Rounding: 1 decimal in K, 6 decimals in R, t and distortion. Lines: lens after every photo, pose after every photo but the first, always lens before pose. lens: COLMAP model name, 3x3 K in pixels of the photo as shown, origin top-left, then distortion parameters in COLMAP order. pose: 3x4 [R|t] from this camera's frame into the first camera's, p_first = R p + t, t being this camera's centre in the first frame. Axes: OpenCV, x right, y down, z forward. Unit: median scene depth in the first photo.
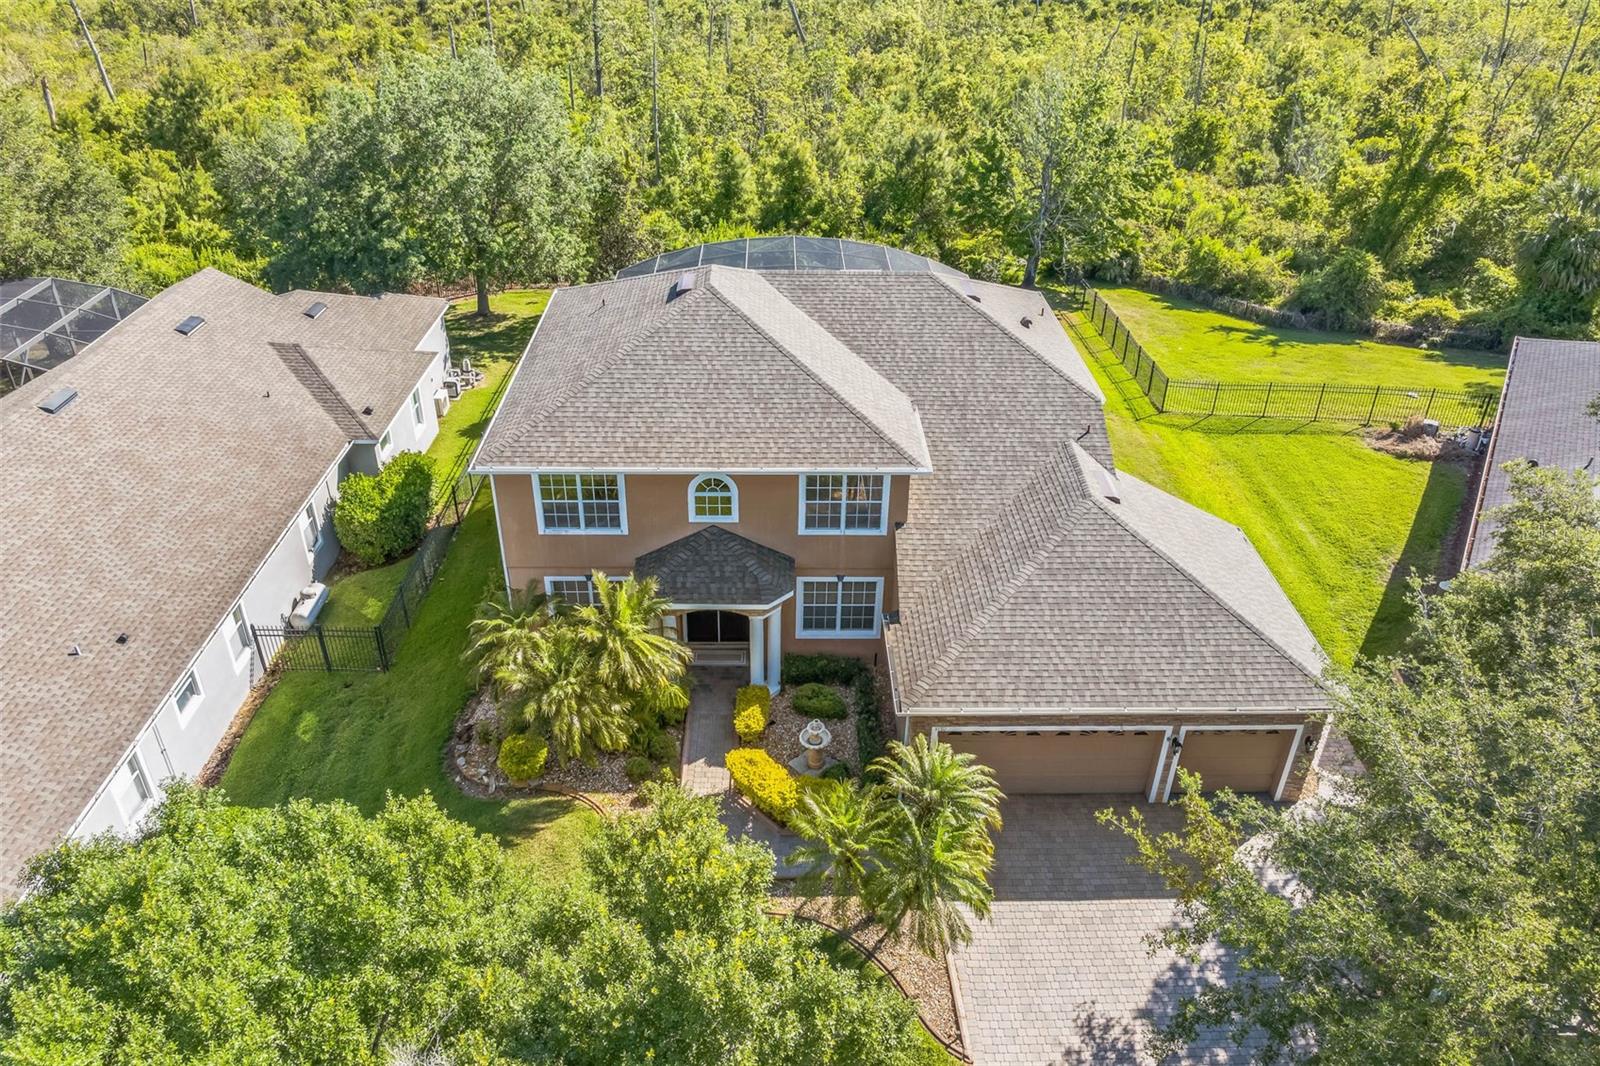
lens RADIAL K [[1126.2, 0, 800.9], [0, 1126.2, 524.7], [0, 0, 1]] dist [-0.035590, 0.001361]
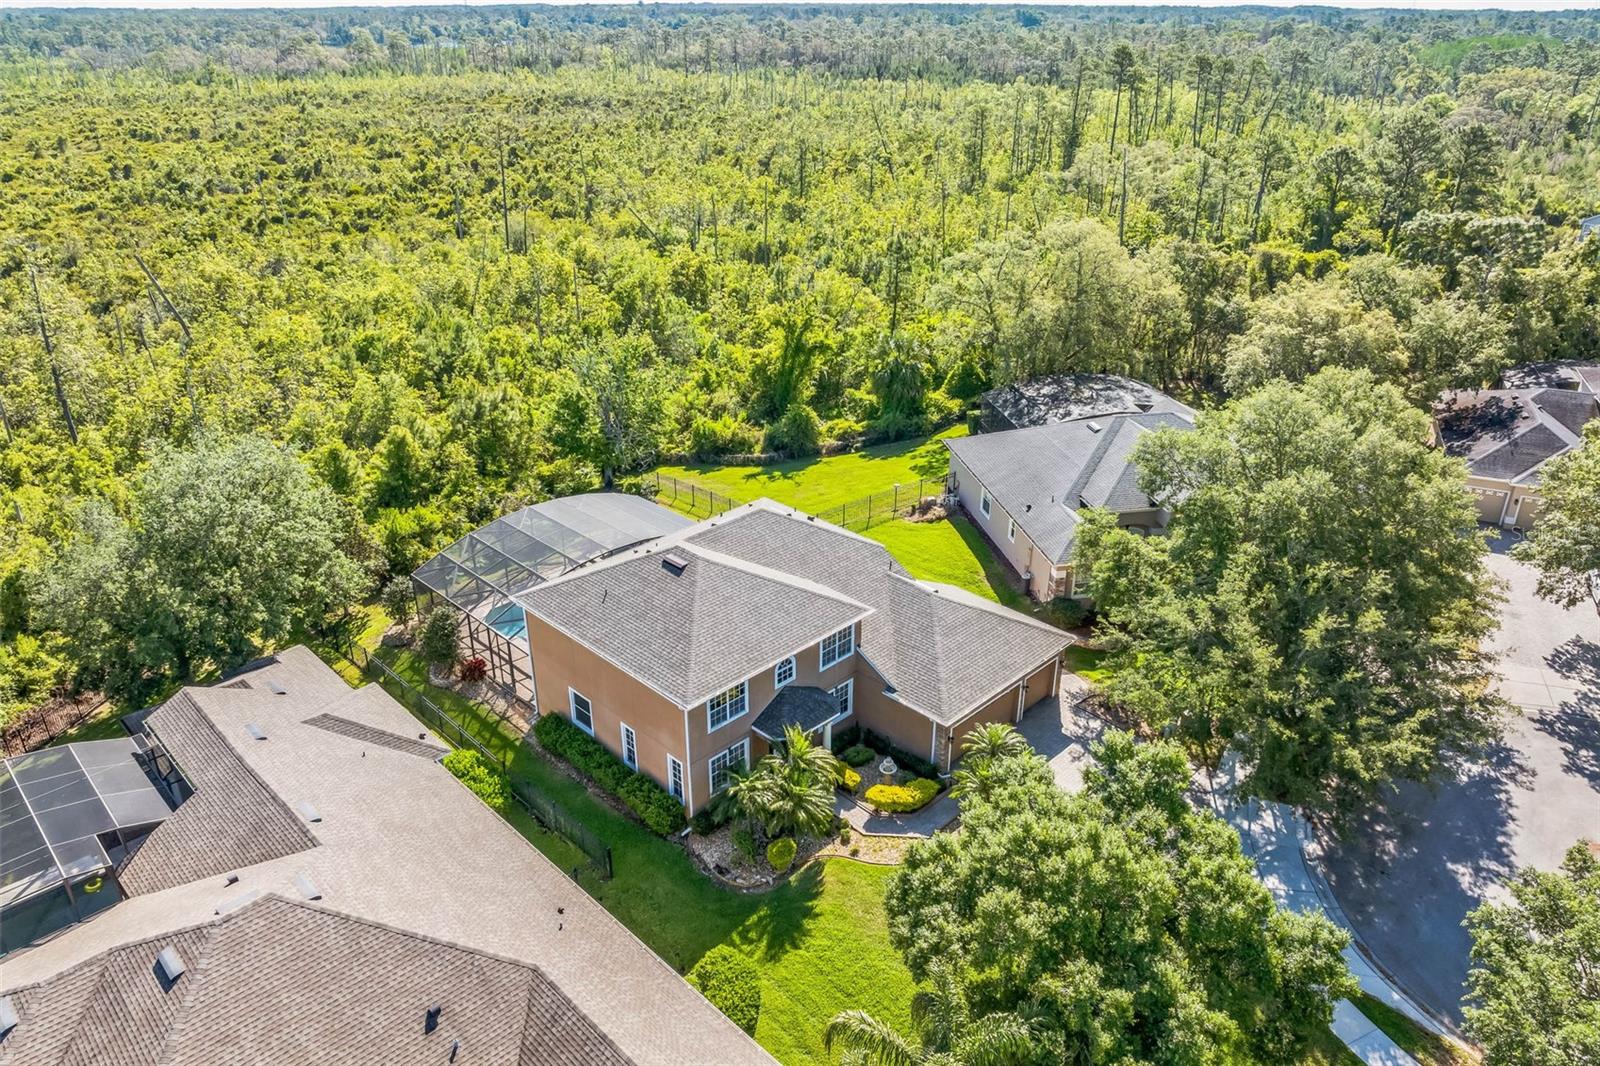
lens RADIAL K [[1126.2, 0, 801.2], [0, 1126.2, 533.8], [0, 0, 1]] dist [-0.035590, 0.001361]
pose [[0.721382, -0.309738, 0.619411, -0.518113], [0.368438, 0.928976, 0.035444, -0.131734], [-0.586396, 0.202646, 0.784266, -0.195346]]
